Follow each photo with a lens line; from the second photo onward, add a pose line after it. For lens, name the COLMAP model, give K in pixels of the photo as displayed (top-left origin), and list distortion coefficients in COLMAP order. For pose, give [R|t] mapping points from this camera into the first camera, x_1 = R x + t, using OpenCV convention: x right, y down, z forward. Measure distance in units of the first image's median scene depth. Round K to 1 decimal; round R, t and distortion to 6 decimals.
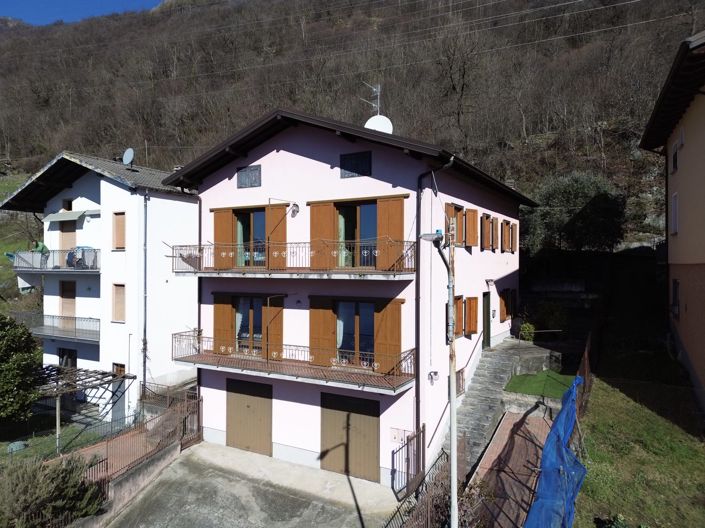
lens RADIAL K [[514.9, 0, 352.7], [0, 514.9, 259.6], [0, 0, 1]] dist [0.036126, -0.003147]
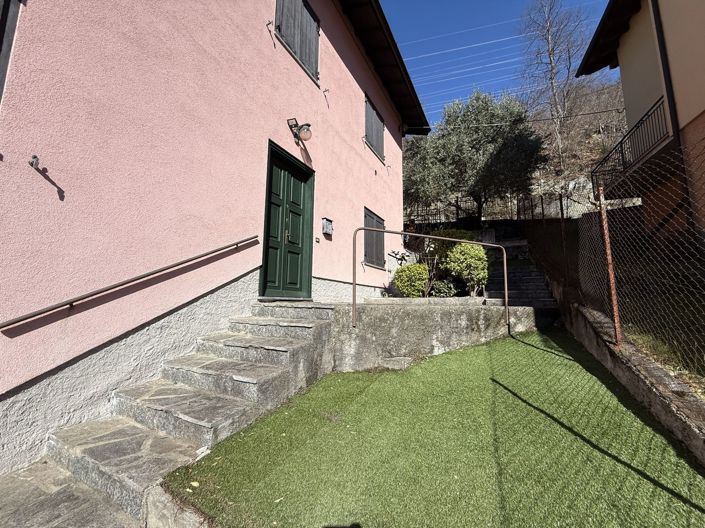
lens RADIAL K [[282.0, 0, 351.8], [0, 282.0, 264.7], [0, 0, 1]] dist [0.001715, -0.001045]
pose [[0.999152, 0.014758, 0.038434, 0.337910], [-0.009844, 0.992102, -0.125043, 0.197405], [-0.039975, 0.124559, 0.991407, 0.899370]]
